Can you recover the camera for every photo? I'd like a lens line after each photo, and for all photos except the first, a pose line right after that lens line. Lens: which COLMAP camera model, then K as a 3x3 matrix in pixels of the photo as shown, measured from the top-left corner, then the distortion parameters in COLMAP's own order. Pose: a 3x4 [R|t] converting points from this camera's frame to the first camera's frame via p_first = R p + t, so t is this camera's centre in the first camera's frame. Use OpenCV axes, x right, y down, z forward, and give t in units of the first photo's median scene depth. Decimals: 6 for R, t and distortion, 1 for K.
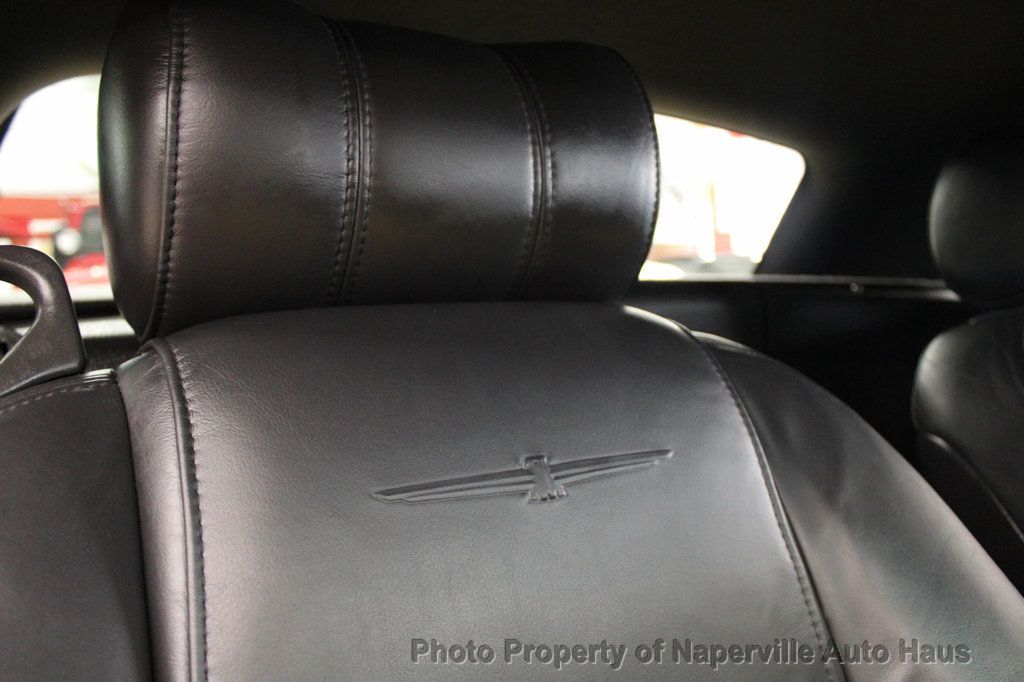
lens RADIAL K [[877.3, 0, 512.0], [0, 877.3, 341.0], [0, 0, 1]] dist [-0.157835, 0.172668]
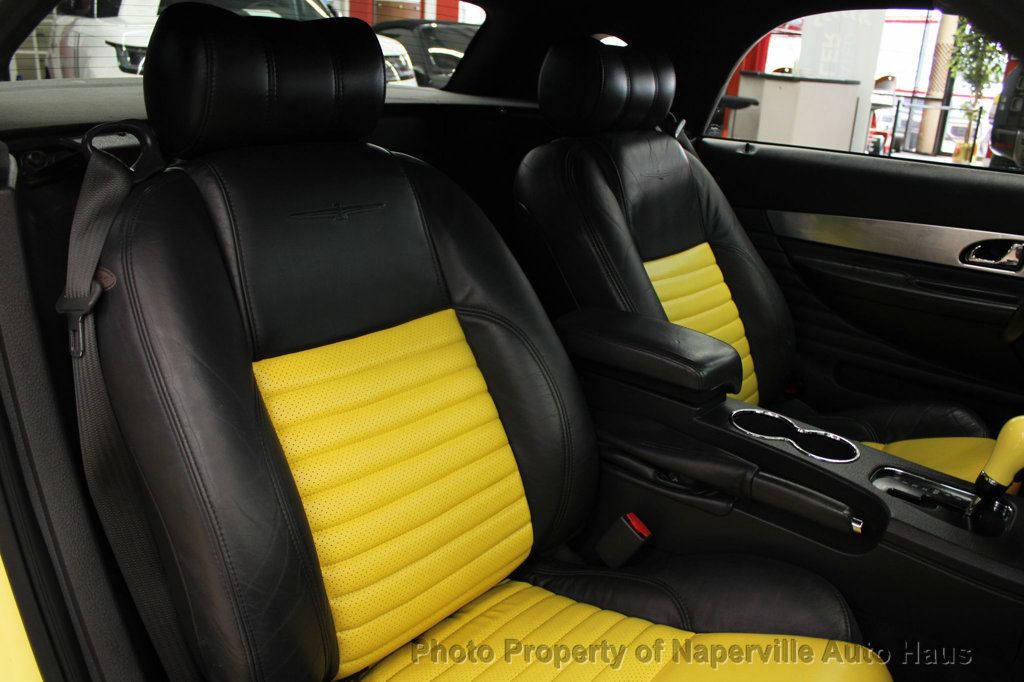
lens RADIAL K [[877.3, 0, 512.0], [0, 877.3, 341.0], [0, 0, 1]] dist [-0.157835, 0.172668]
pose [[0.930745, -0.027268, 0.364651, -0.390913], [-0.071775, 0.964194, 0.255301, -0.155412], [-0.358556, -0.263793, 0.895461, -1.446819]]
